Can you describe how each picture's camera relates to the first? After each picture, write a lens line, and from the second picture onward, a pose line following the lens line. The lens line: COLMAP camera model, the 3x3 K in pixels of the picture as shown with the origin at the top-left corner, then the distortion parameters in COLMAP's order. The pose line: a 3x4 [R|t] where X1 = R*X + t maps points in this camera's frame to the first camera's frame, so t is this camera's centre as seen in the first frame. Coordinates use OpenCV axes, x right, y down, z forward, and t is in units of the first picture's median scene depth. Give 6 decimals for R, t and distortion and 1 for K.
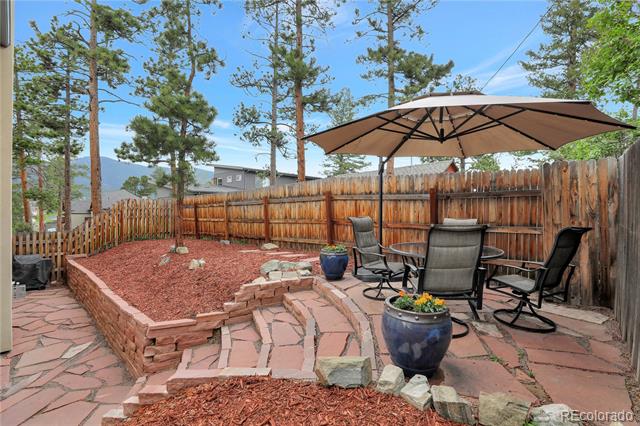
lens RADIAL K [[295.8, 0, 328.4], [0, 295.8, 214.9], [0, 0, 1]] dist [-0.034314, 0.001291]
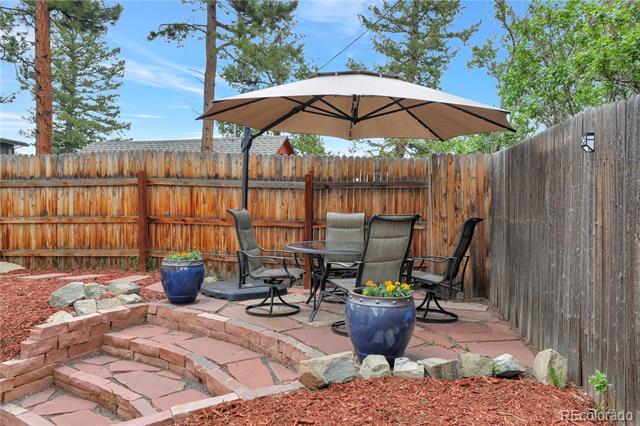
lens RADIAL K [[507.8, 0, 319.7], [0, 507.8, 211.0], [0, 0, 1]] dist [0.002341, 0.000809]
pose [[0.828074, 0.007462, 0.560569, -0.370249], [-0.000516, 0.999921, -0.012548, 0.022993], [-0.560618, 0.010102, 0.828013, -0.129547]]
